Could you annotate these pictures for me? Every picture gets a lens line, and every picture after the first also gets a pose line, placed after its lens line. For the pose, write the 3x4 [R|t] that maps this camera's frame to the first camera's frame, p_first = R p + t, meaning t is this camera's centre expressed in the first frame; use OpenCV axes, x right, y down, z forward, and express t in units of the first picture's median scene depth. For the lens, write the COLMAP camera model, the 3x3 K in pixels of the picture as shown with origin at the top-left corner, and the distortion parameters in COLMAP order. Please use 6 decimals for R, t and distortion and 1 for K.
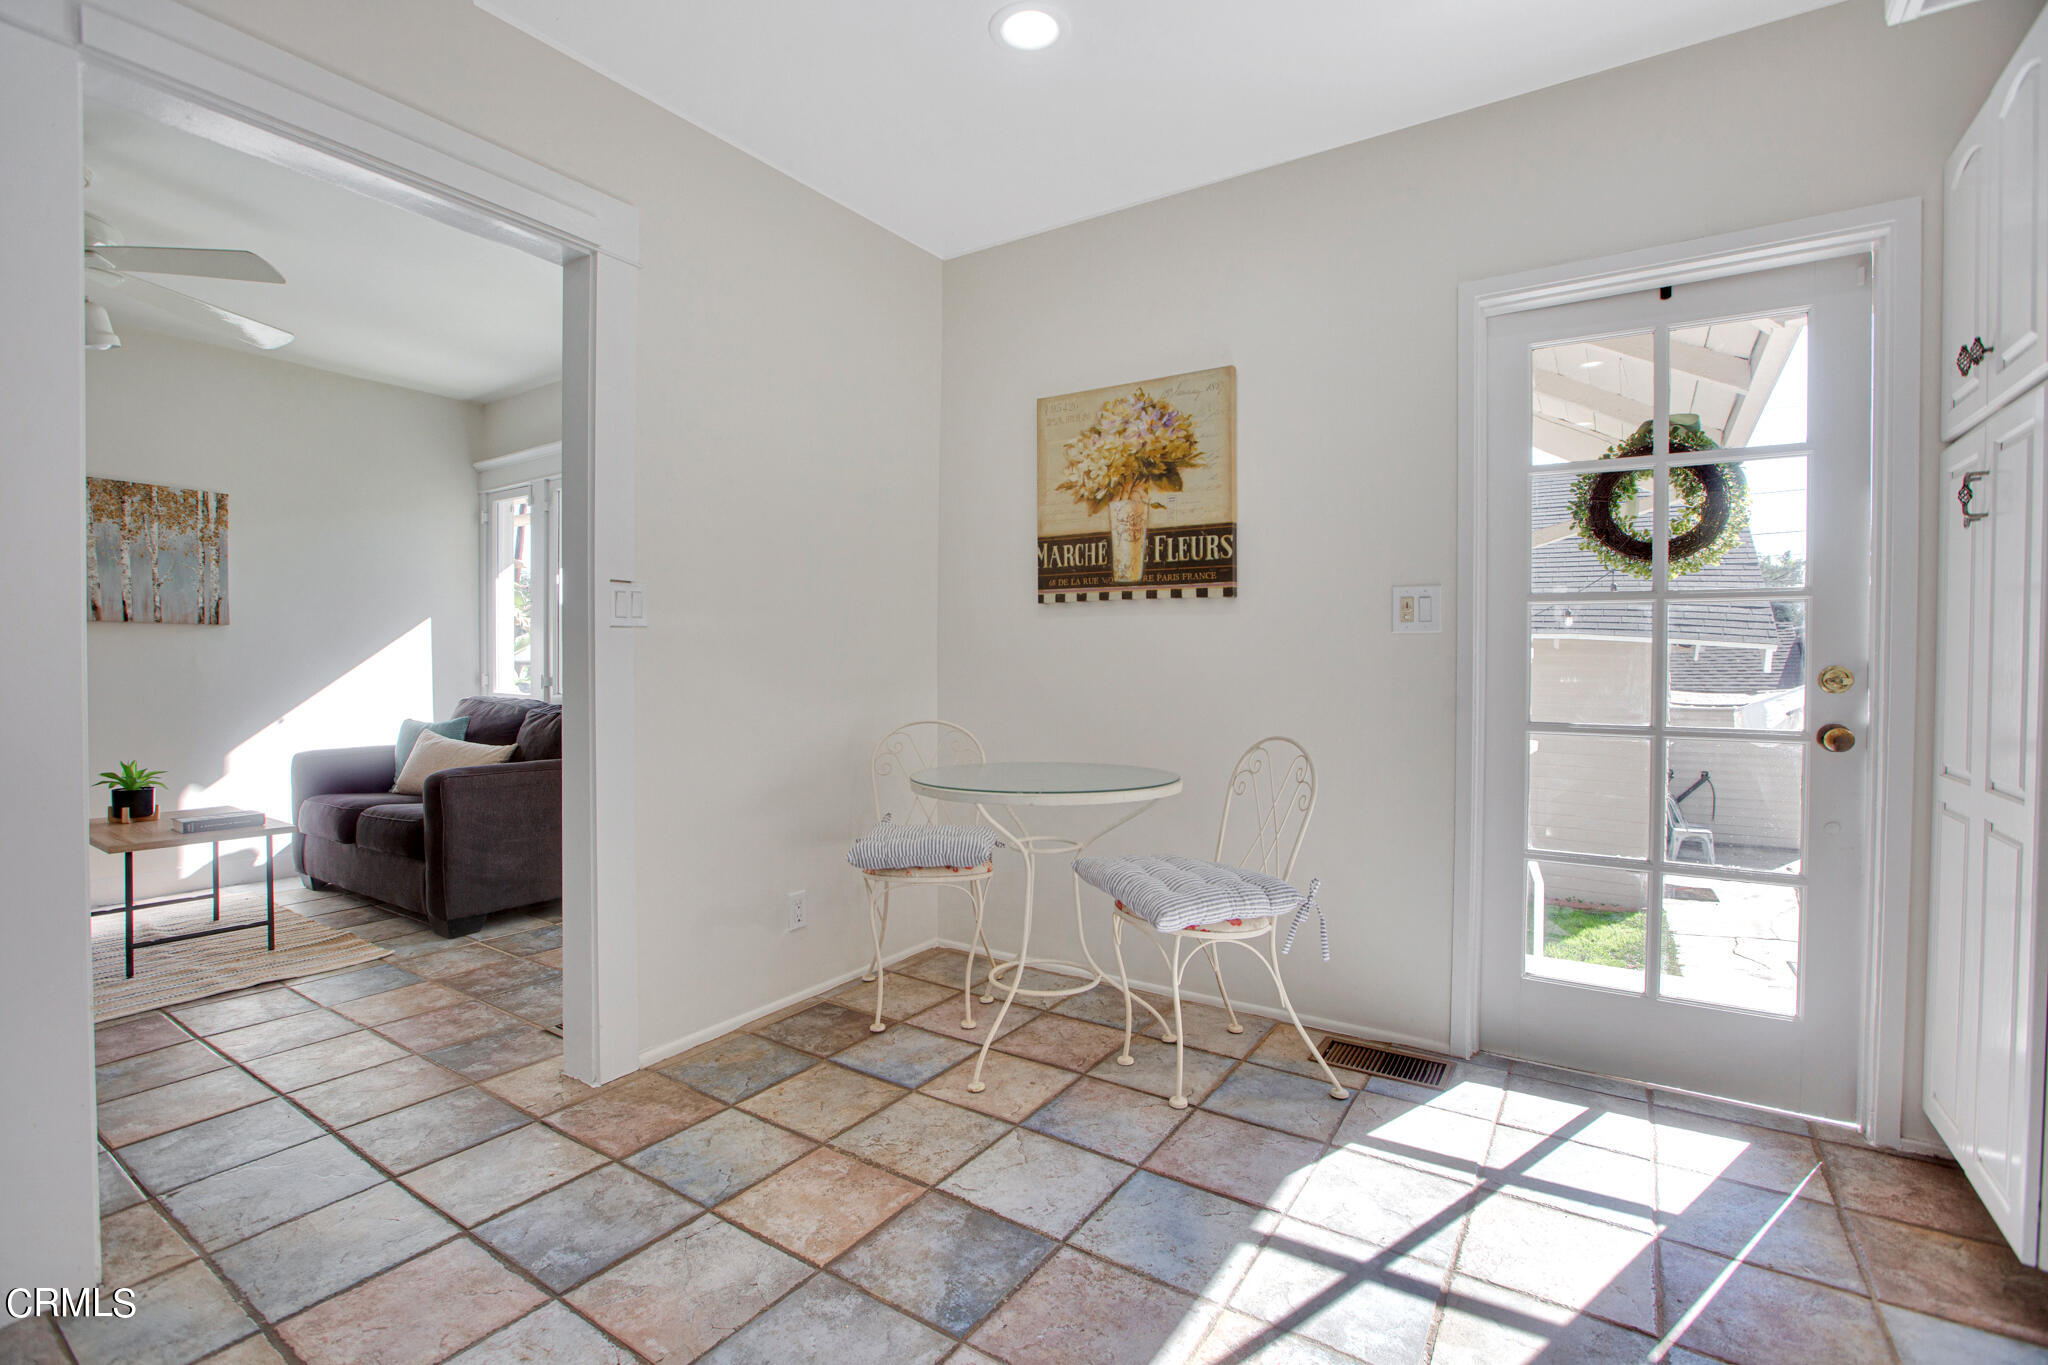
lens RADIAL K [[938.9, 0, 1021.4], [0, 938.9, 679.1], [0, 0, 1]] dist [-0.039494, 0.010255]
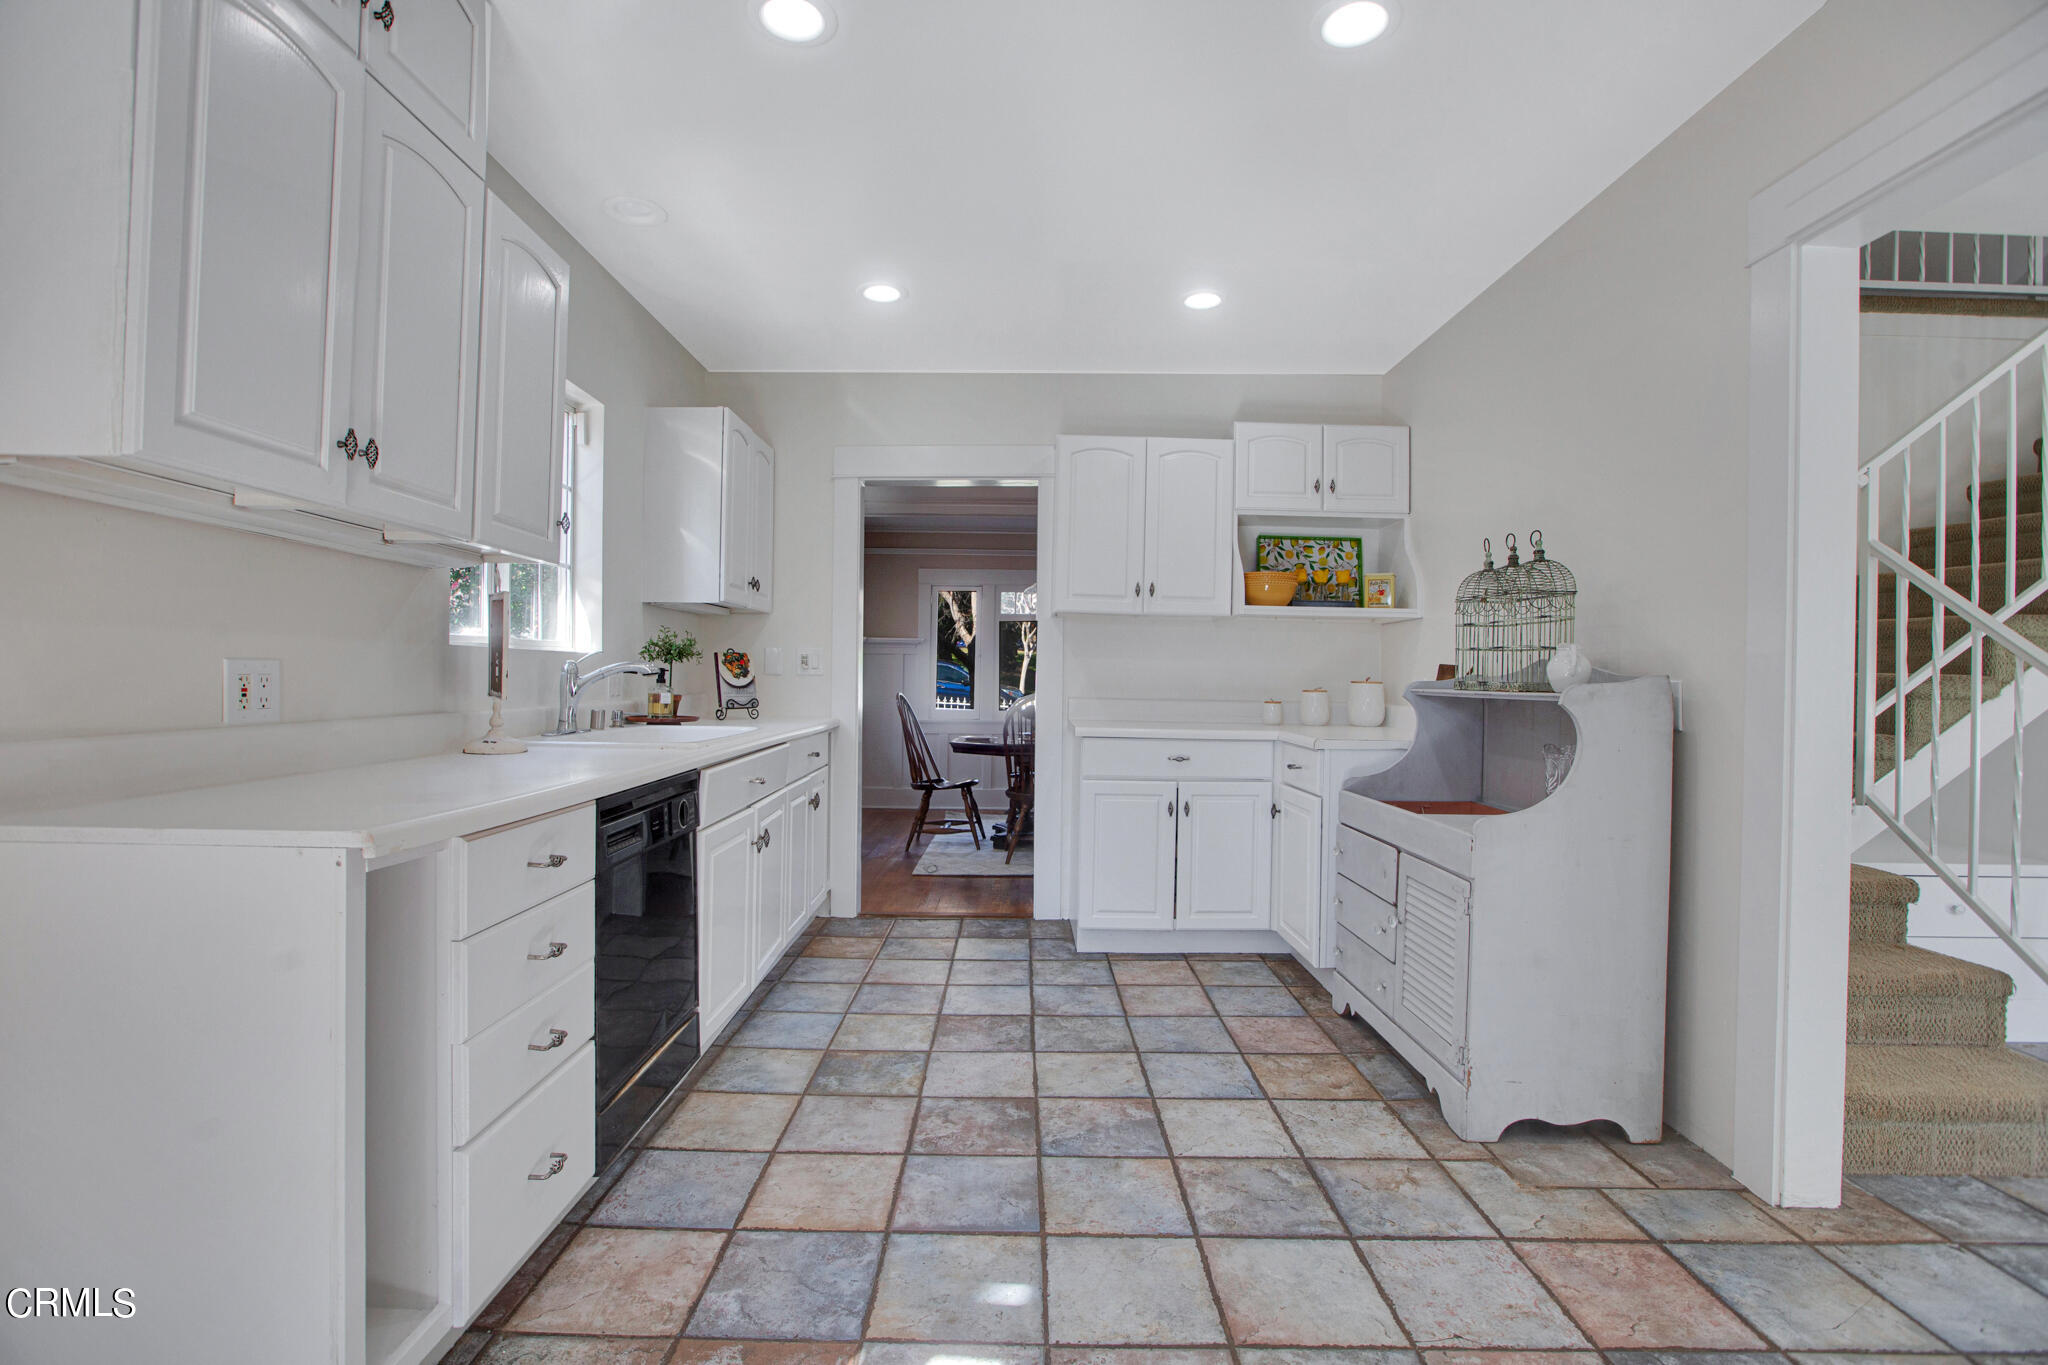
lens RADIAL K [[938.9, 0, 1015.0], [0, 938.9, 671.6], [0, 0, 1]] dist [-0.039494, 0.010255]
pose [[-0.839457, -0.024000, -0.542895, 0.306410], [-0.031963, 0.999475, 0.005239, -0.028883], [0.542485, 0.021750, -0.839784, 0.762476]]
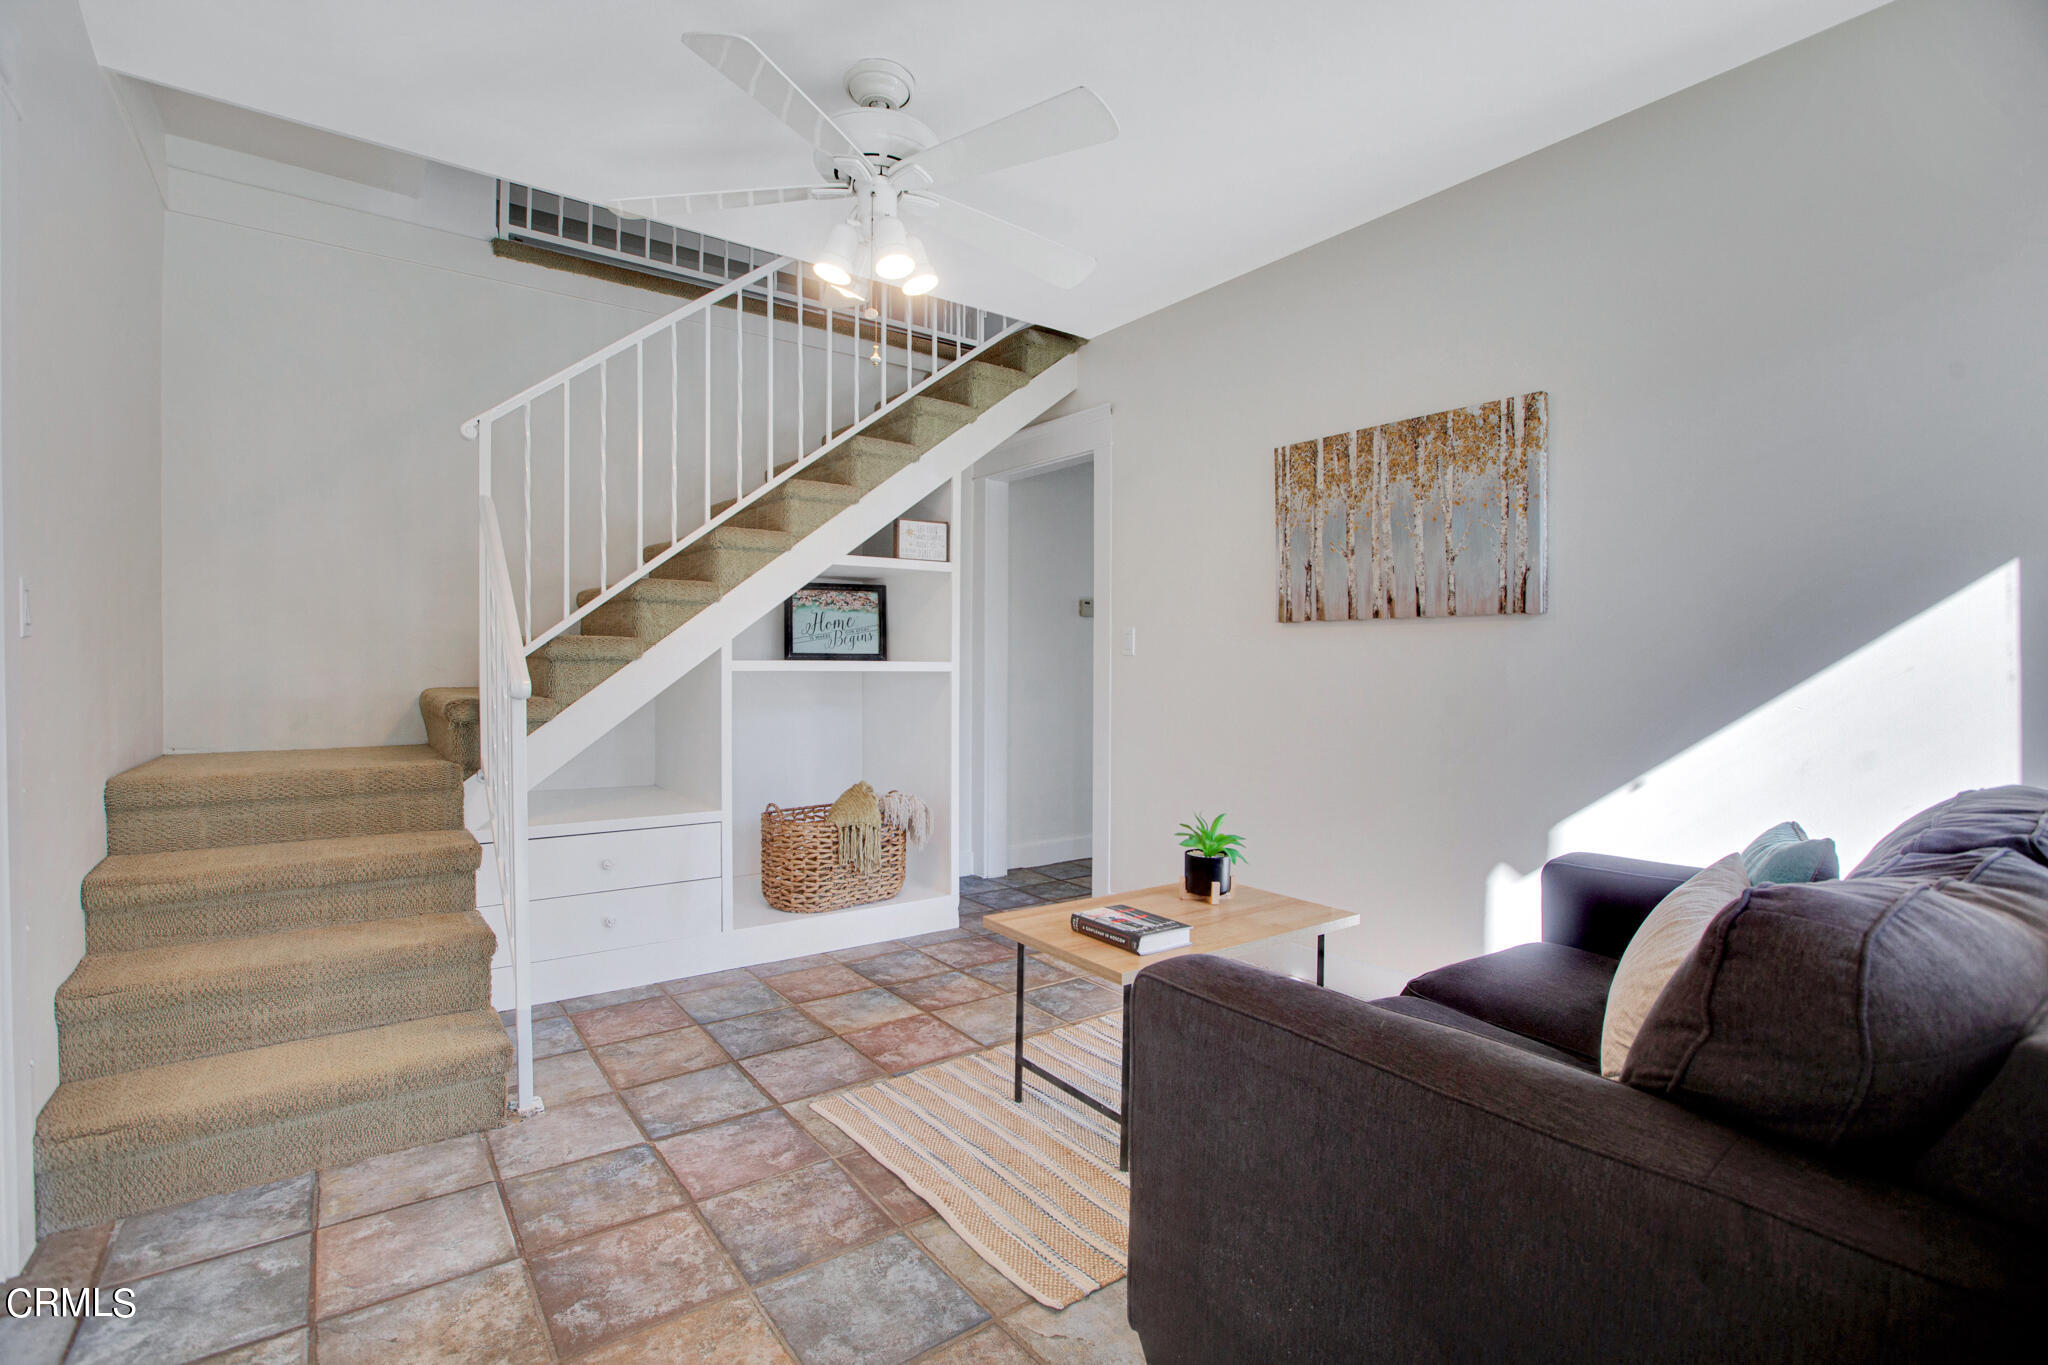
lens RADIAL K [[938.9, 0, 1018.5], [0, 938.9, 681.5], [0, 0, 1]] dist [-0.039494, 0.010255]
pose [[-0.334295, 0.013445, -0.942372, -0.275345], [-0.017324, 0.999642, 0.020408, -0.030711], [0.942309, 0.023148, -0.333943, 1.280497]]
